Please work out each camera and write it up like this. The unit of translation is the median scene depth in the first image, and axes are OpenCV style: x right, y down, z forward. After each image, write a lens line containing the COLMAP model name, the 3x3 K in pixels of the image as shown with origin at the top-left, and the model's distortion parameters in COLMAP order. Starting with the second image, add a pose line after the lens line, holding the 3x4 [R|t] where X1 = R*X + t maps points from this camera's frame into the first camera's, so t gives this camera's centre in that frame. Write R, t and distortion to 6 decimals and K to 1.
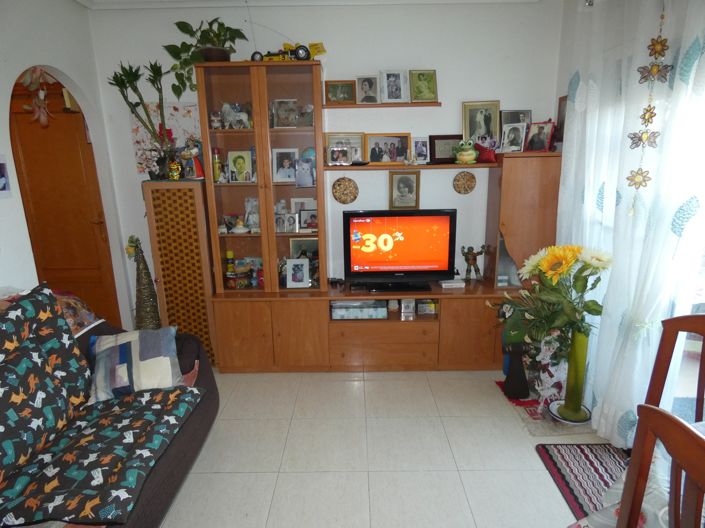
lens RADIAL K [[426.3, 0, 355.9], [0, 426.3, 261.9], [0, 0, 1]] dist [0.003663, -0.000615]
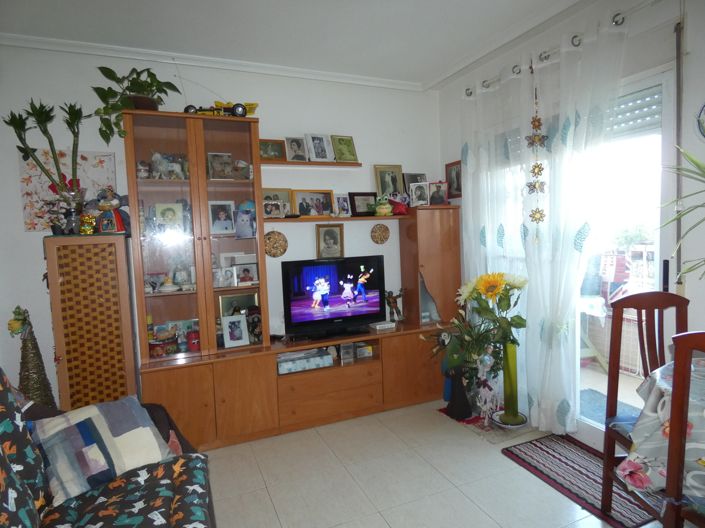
lens RADIAL K [[426.3, 0, 355.9], [0, 426.3, 261.9], [0, 0, 1]] dist [0.003663, -0.000615]
pose [[0.918242, -0.046857, 0.393238, -0.272610], [0.119528, 0.979459, -0.162397, 0.066344], [-0.377551, 0.196122, 0.904981, 0.029613]]
